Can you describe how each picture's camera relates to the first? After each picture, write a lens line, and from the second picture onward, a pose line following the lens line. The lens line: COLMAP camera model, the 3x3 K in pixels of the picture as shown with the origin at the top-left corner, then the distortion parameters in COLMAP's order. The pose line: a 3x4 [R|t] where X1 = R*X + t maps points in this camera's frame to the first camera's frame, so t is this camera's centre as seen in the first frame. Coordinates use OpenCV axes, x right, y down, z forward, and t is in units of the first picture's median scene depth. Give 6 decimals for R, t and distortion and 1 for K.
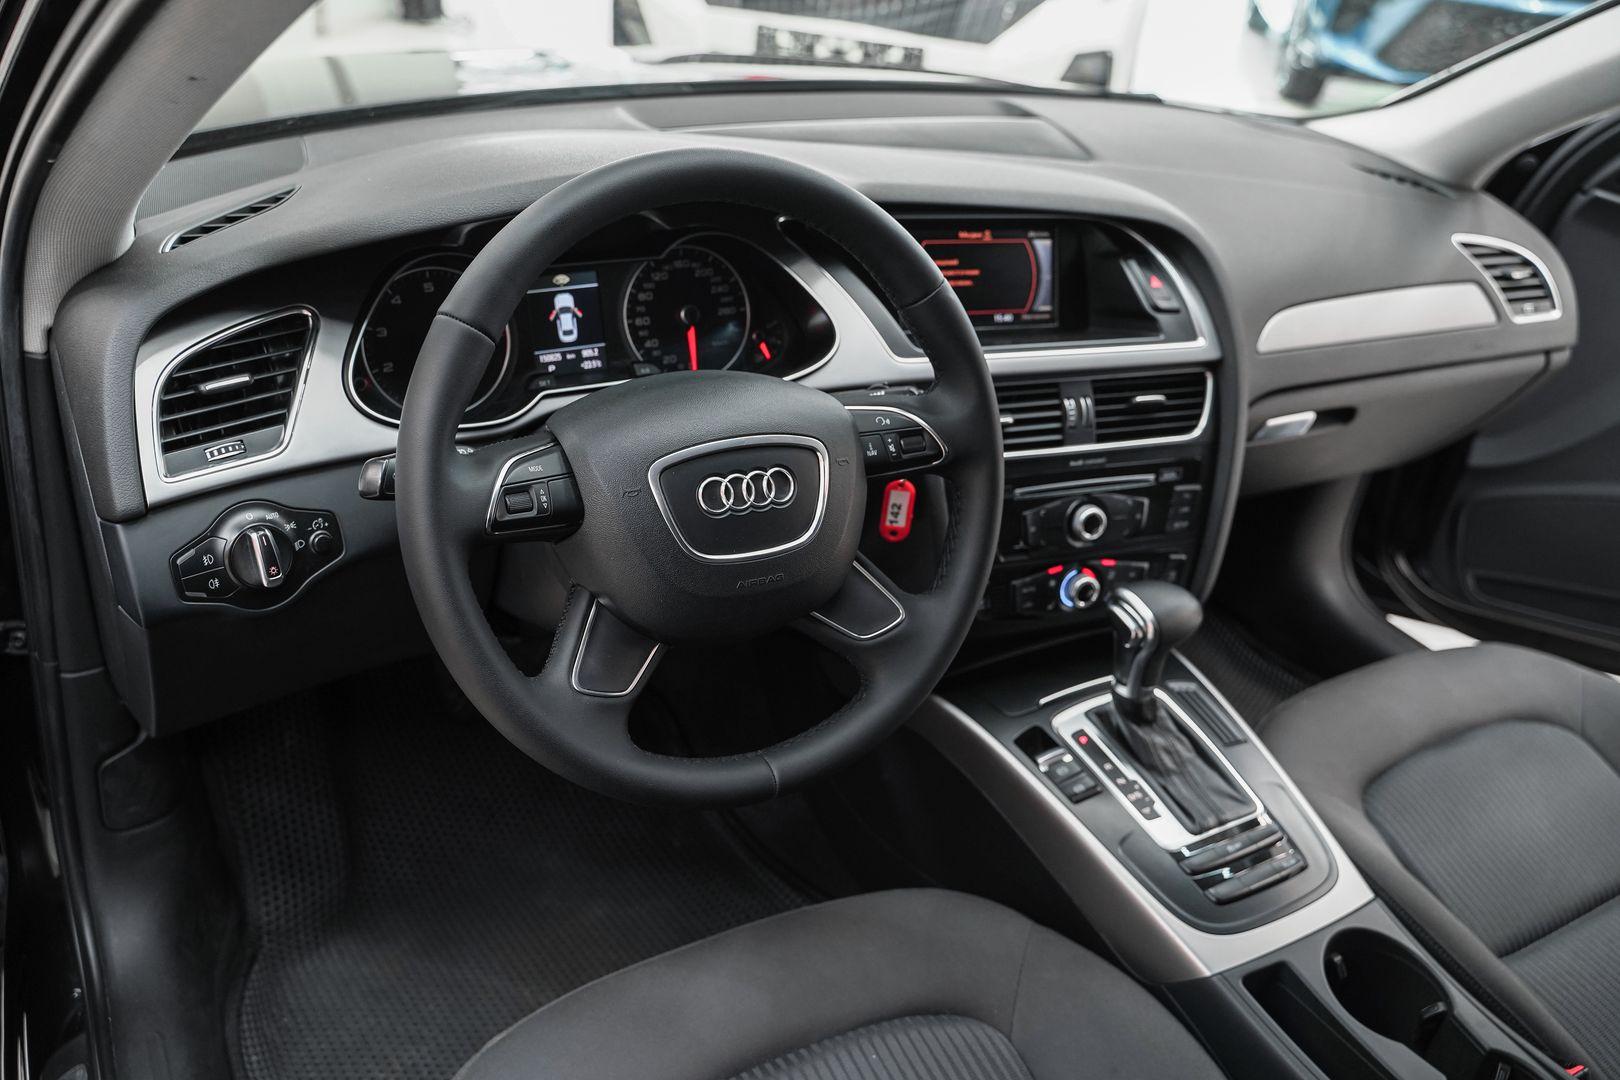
lens RADIAL K [[1338.7, 0, 810.0], [0, 1338.7, 540.0], [0, 0, 1]] dist [-0.123150, 0.103663]
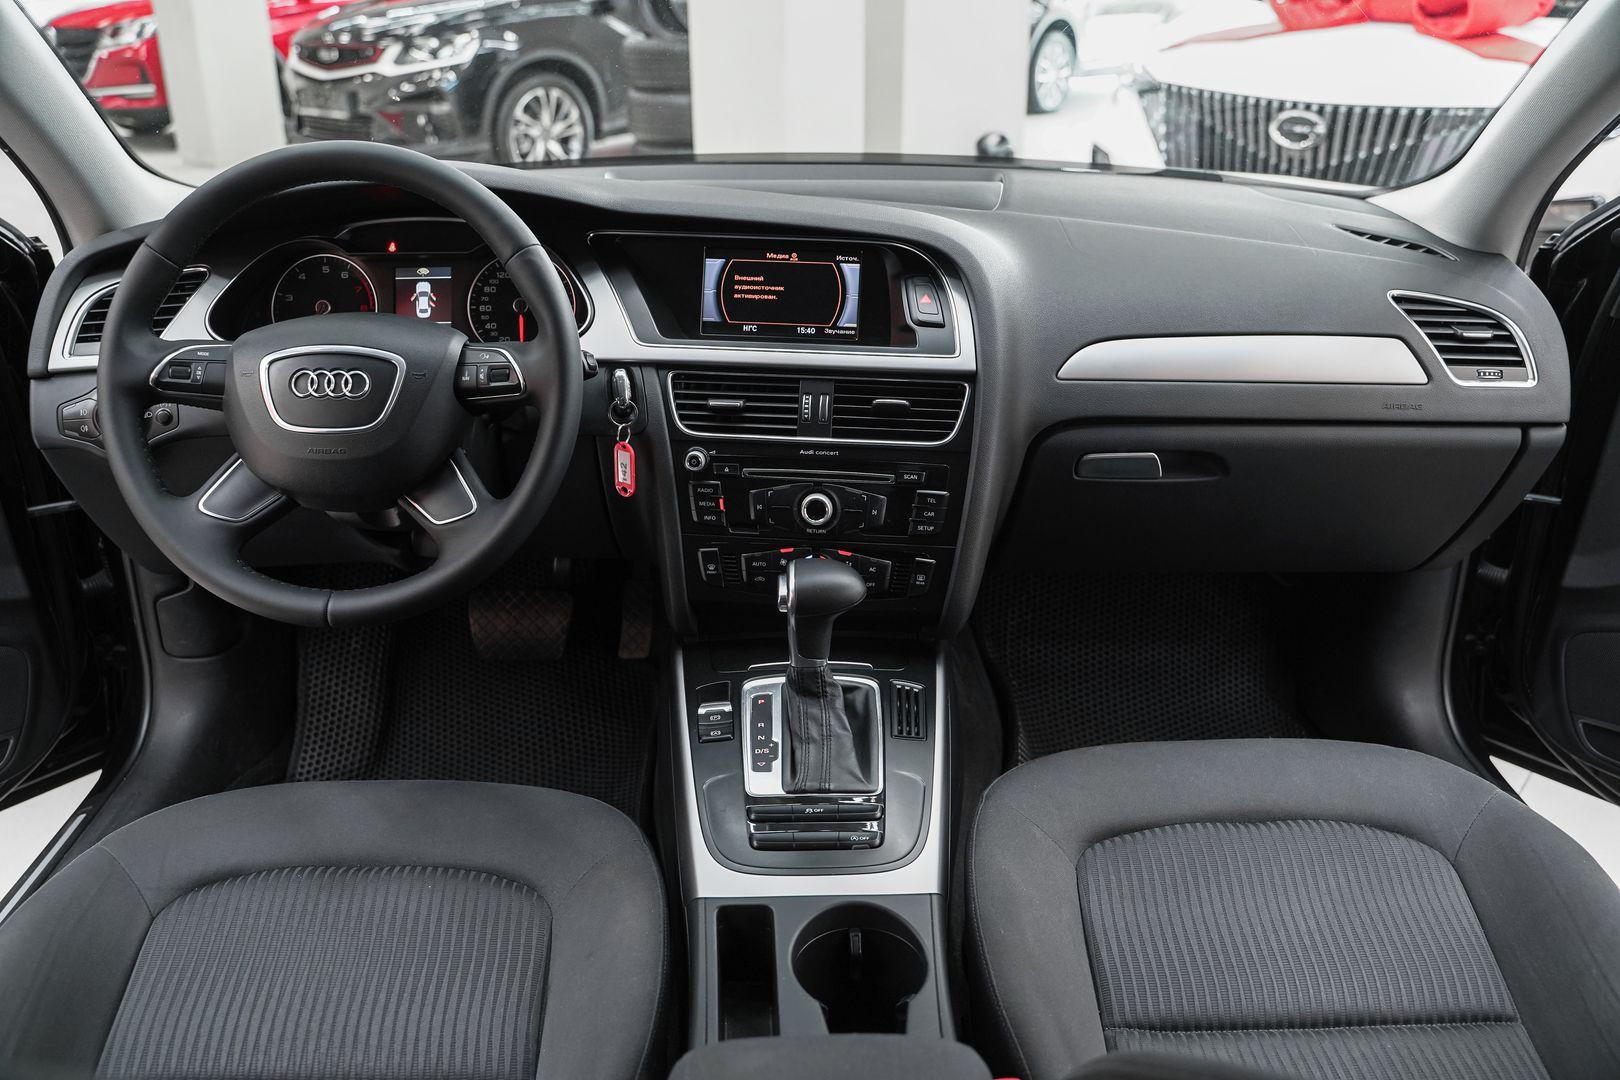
lens RADIAL K [[1305.9, 0, 810.0], [0, 1305.9, 540.0], [0, 0, 1]] dist [-0.119356, 0.092327]
pose [[0.878263, 0.106782, -0.466103, 0.722191], [-0.166826, 0.981926, -0.089389, 0.110423], [0.448134, 0.156265, 0.880203, 0.069387]]
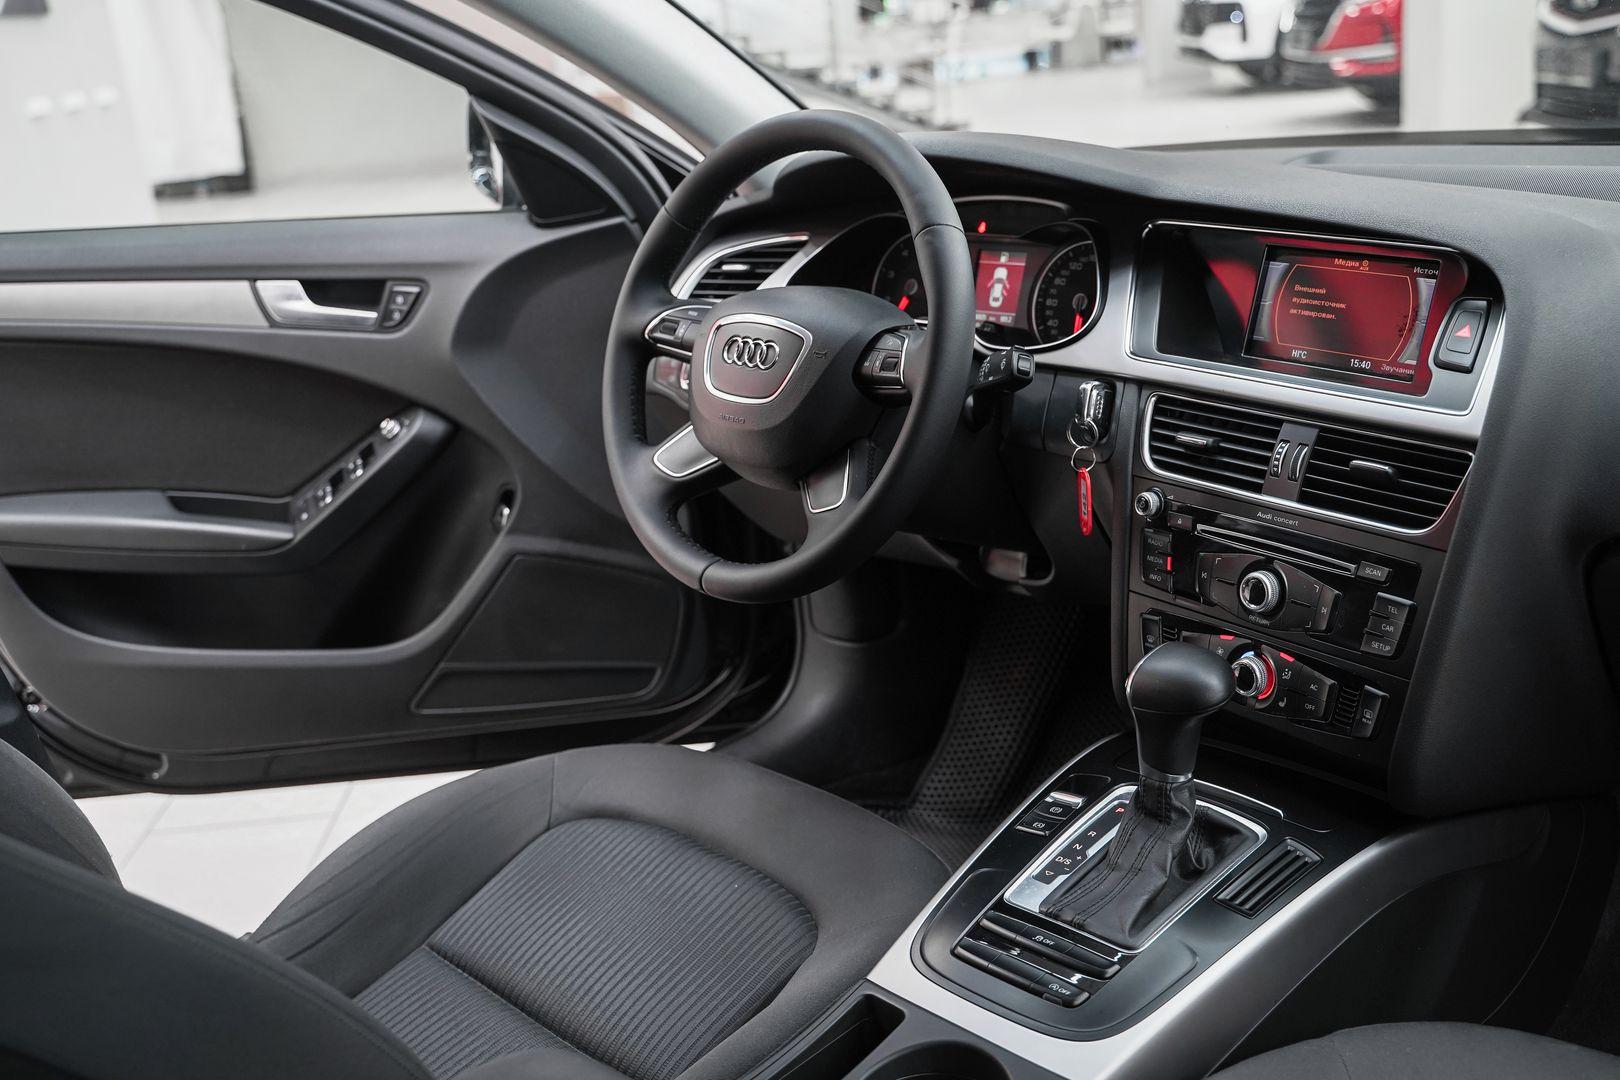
lens RADIAL K [[1654.6, 0, 822.0], [0, 1654.6, 526.2], [0, 0, 1]] dist [-0.070755, 0.144793]
pose [[0.234431, 0.191793, -0.953025, 1.139946], [-0.381298, 0.919929, 0.091339, -0.040969], [0.894234, 0.341974, 0.288790, 0.463133]]
